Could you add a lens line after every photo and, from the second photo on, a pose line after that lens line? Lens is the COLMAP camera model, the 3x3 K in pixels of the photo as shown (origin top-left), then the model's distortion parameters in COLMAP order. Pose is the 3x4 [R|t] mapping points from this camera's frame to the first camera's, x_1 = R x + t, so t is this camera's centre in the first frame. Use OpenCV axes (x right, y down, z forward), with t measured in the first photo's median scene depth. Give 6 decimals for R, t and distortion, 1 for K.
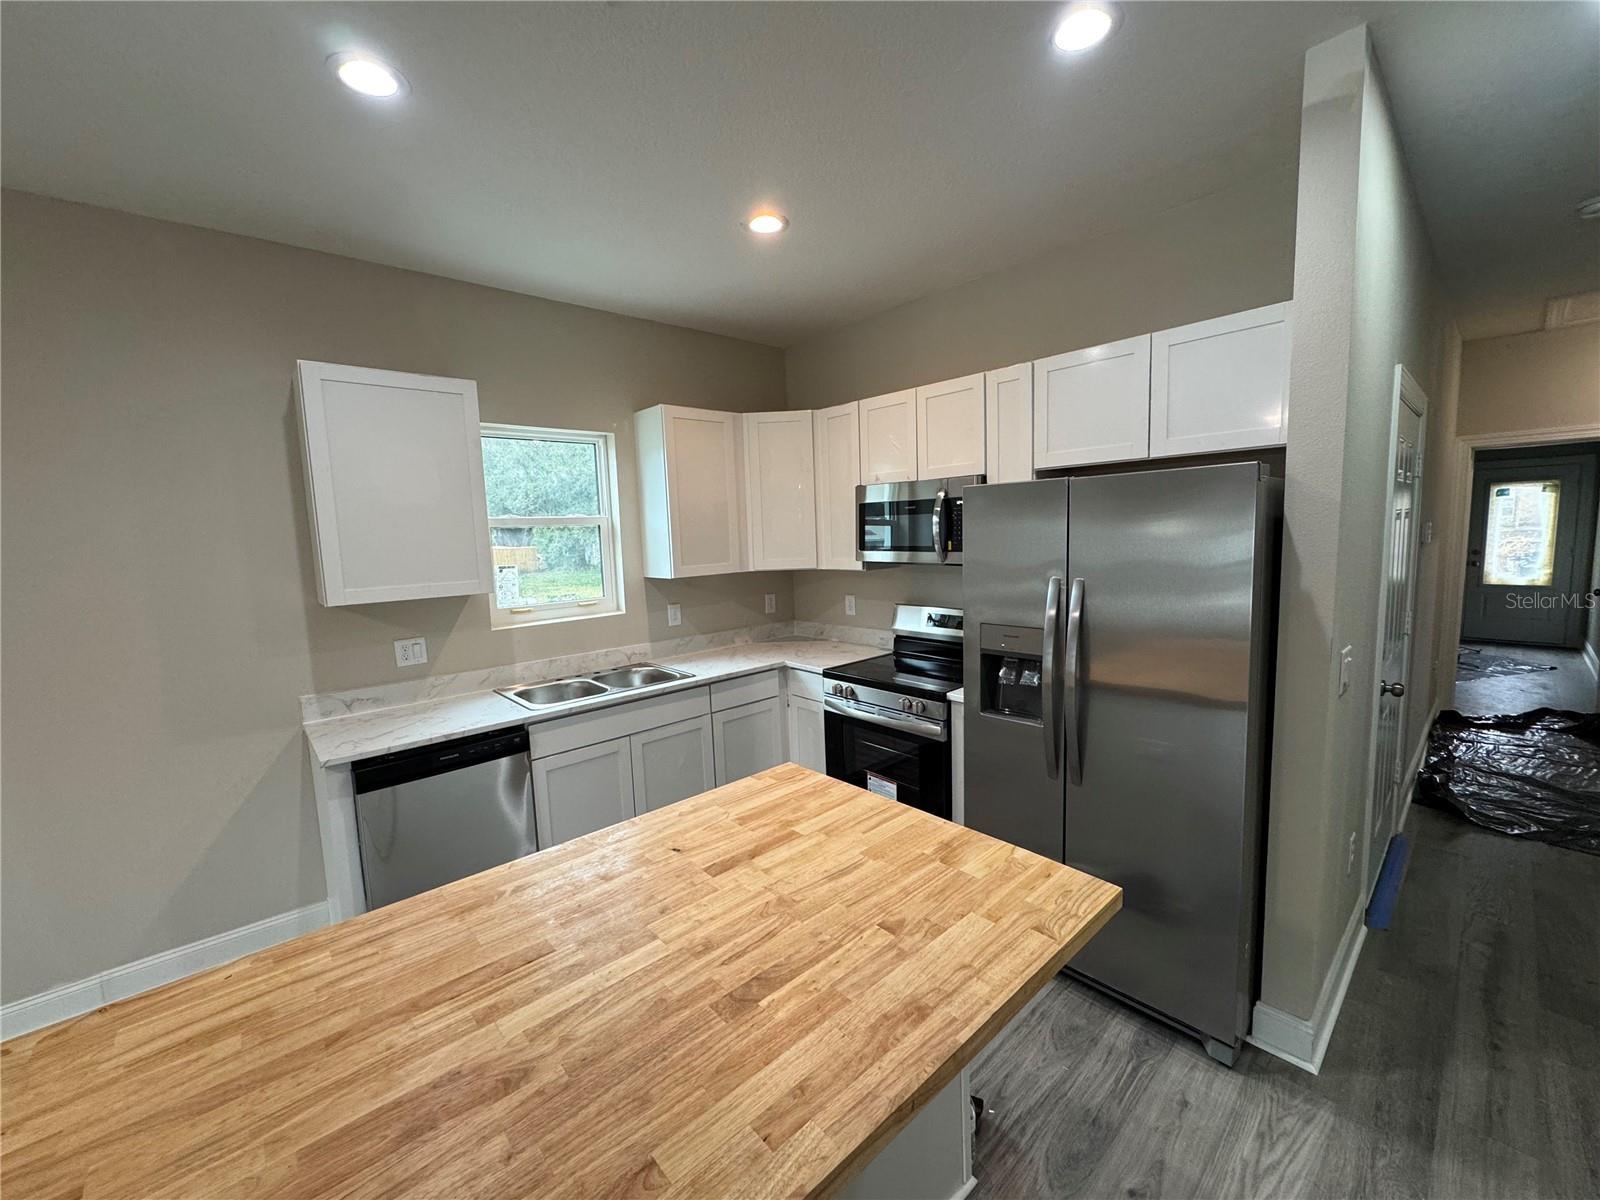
lens RADIAL K [[637.2, 0, 790.3], [0, 637.2, 597.1], [0, 0, 1]] dist [-0.000824, 0.000032]
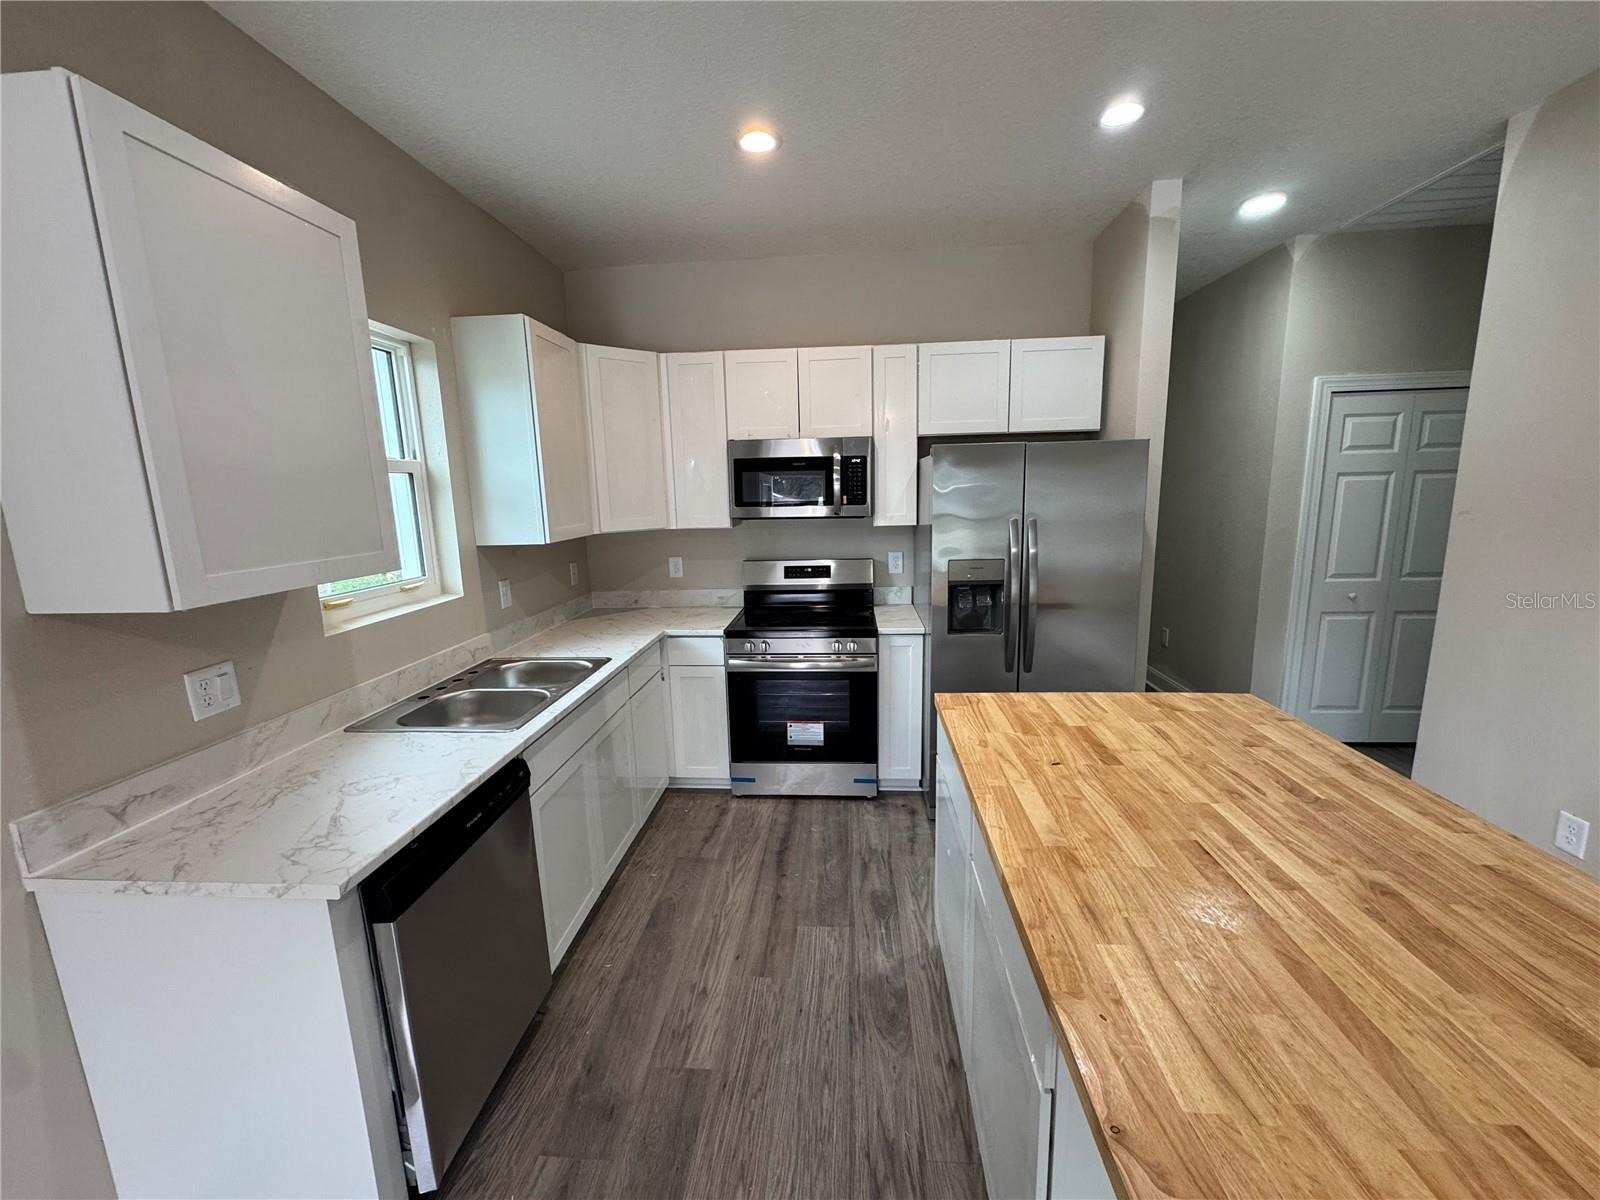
lens RADIAL K [[637.2, 0, 800.7], [0, 637.2, 597.8], [0, 0, 1]] dist [-0.000824, 0.000032]
pose [[0.722528, -0.101978, 0.683779, -1.057028], [0.071919, 0.994782, 0.072367, 0.005606], [-0.687591, -0.003110, 0.726092, 0.450581]]
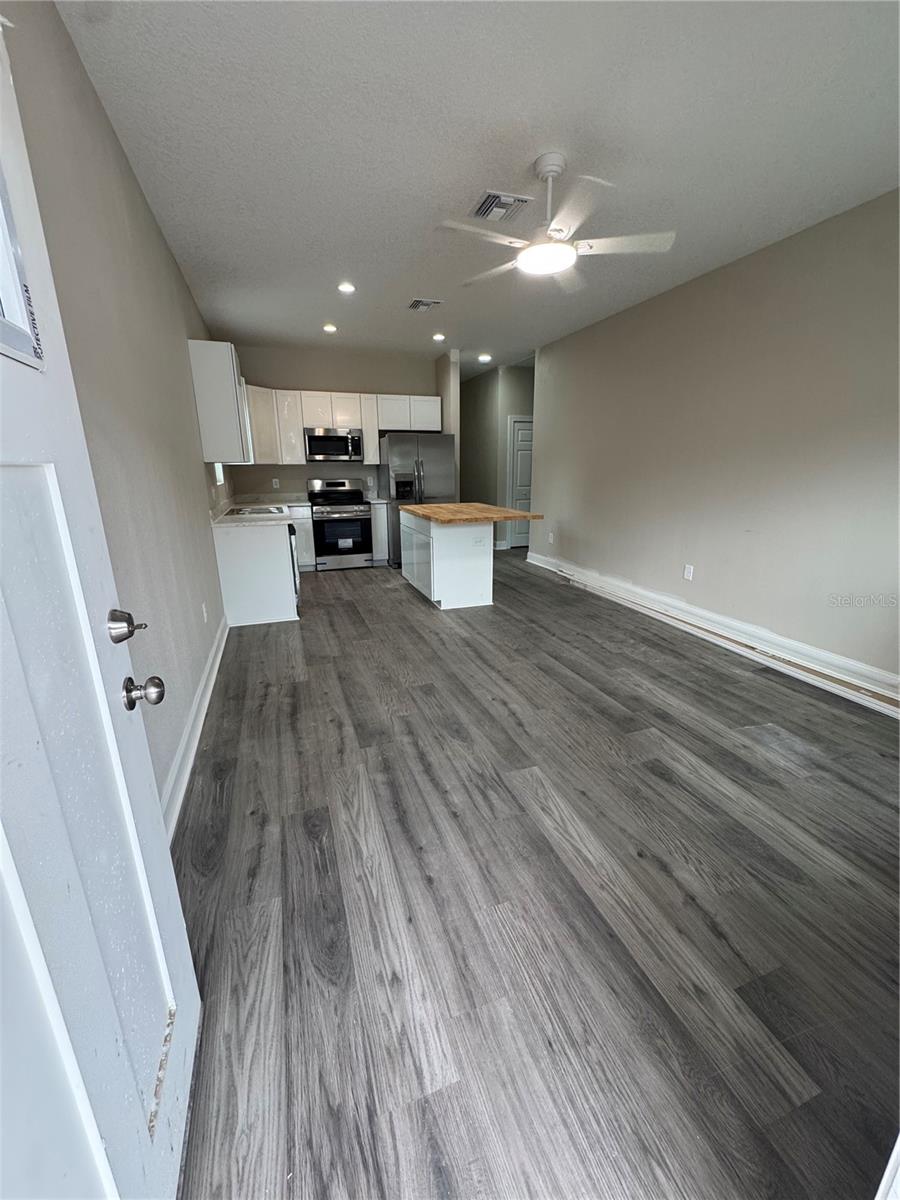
lens RADIAL K [[477.9, 0, 452.7], [0, 477.9, 600.9], [0, 0, 1]] dist [-0.000824, 0.000032]
pose [[0.376513, -0.222174, 0.899376, -3.076240], [0.090920, 0.974992, 0.202792, 0.317776], [-0.921939, 0.005418, 0.387297, -0.474962]]
